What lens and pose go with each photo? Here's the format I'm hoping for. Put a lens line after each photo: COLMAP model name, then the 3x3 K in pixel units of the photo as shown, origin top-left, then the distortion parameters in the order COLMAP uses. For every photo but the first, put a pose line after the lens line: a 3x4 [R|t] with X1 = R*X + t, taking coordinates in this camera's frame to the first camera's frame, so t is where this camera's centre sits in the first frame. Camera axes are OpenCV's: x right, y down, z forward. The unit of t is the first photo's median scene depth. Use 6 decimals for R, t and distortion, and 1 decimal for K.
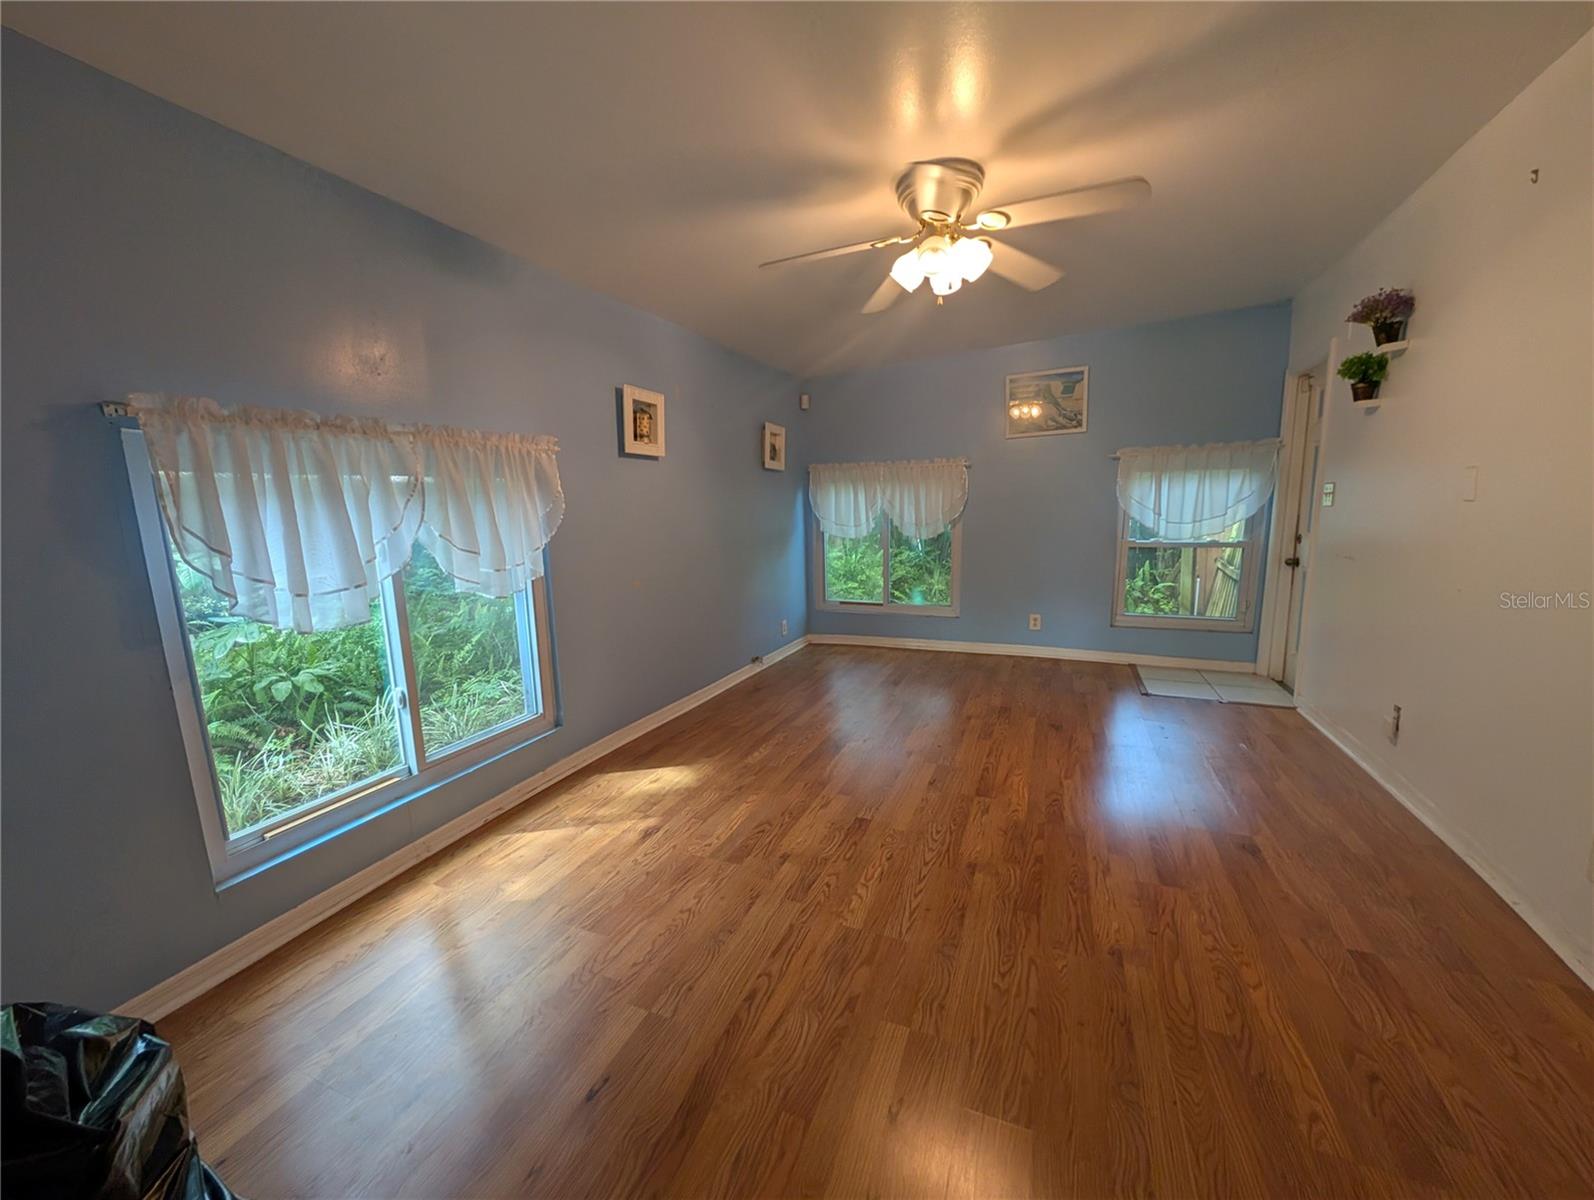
lens RADIAL K [[617.3, 0, 796.1], [0, 617.3, 598.5], [0, 0, 1]] dist [0.002909, -0.000028]
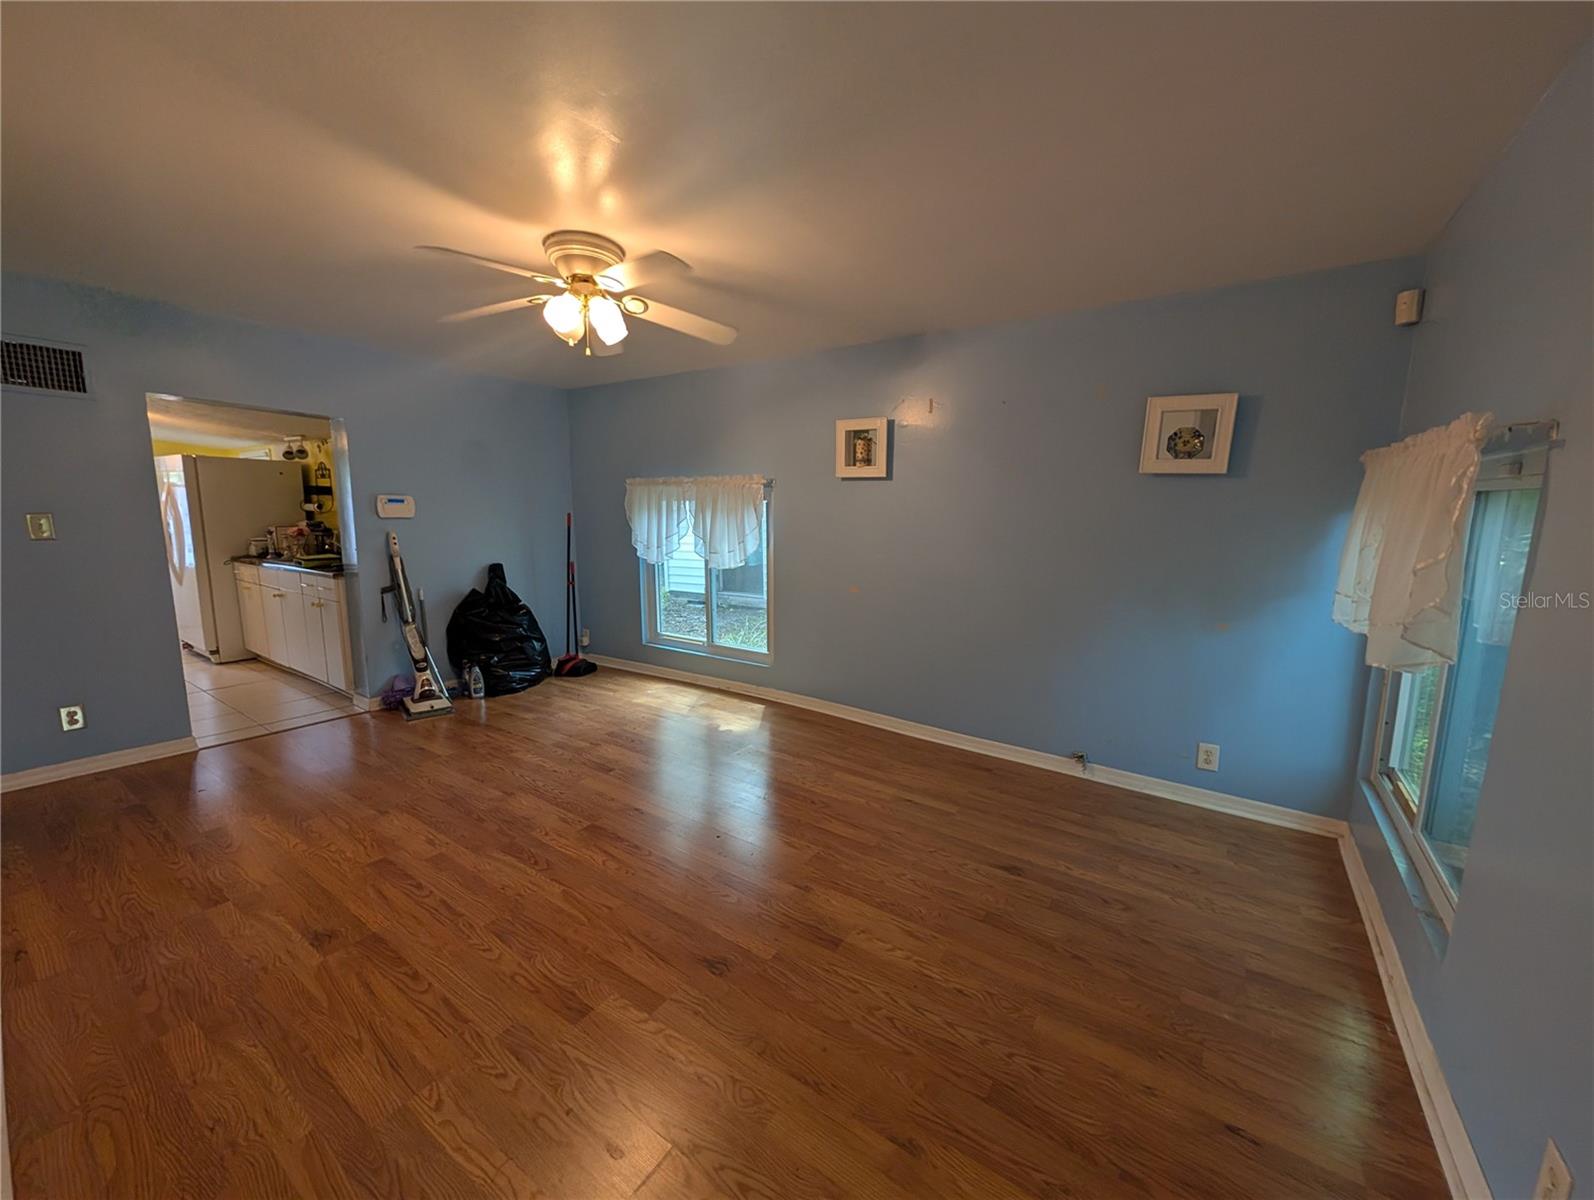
lens RADIAL K [[617.3, 0, 793.7], [0, 617.3, 597.4], [0, 0, 1]] dist [0.002909, -0.000028]
pose [[-0.201246, 0.168772, -0.964892, 1.412318], [-0.152582, 0.967620, 0.201073, -0.363428], [0.967584, 0.187690, -0.168978, 1.762848]]
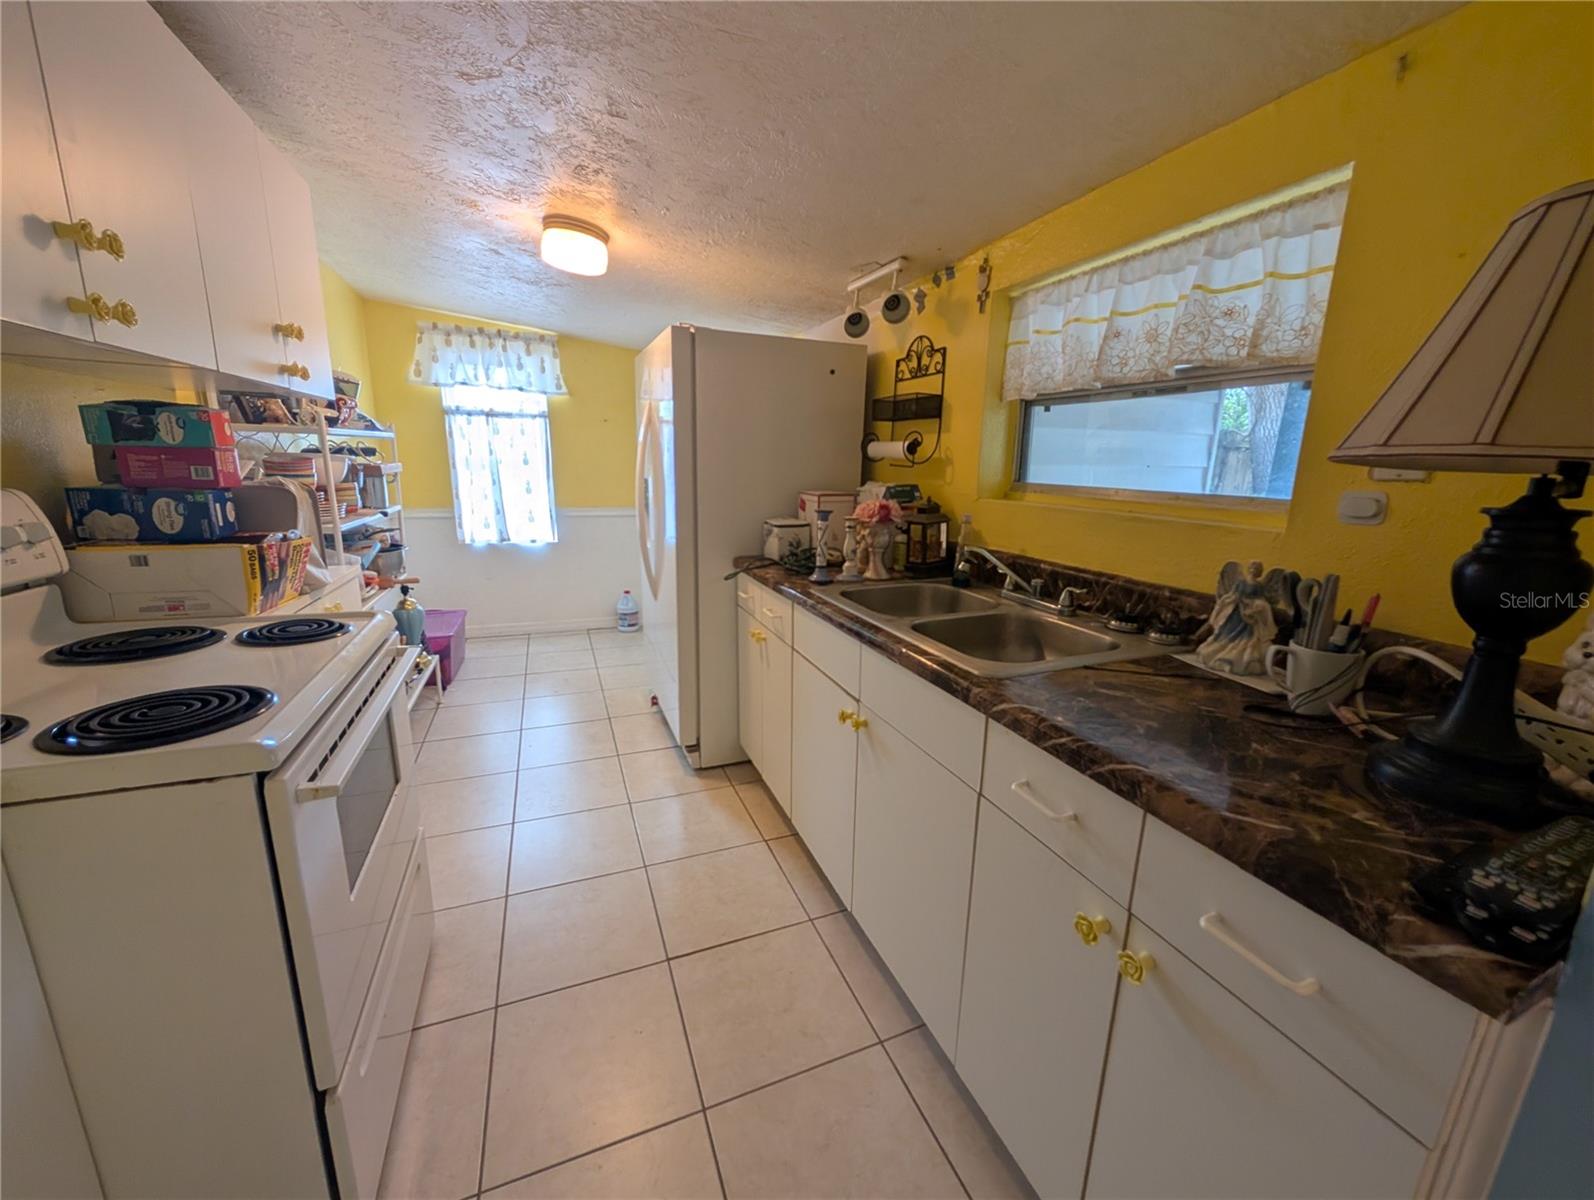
lens RADIAL K [[617.3, 0, 794.9], [0, 617.3, 602.0], [0, 0, 1]] dist [0.002909, -0.000028]
pose [[-0.709096, 0.176731, -0.682604, 0.776487], [-0.102606, 0.931913, 0.347866, -0.184630], [0.697606, 0.316710, -0.642682, 0.851677]]
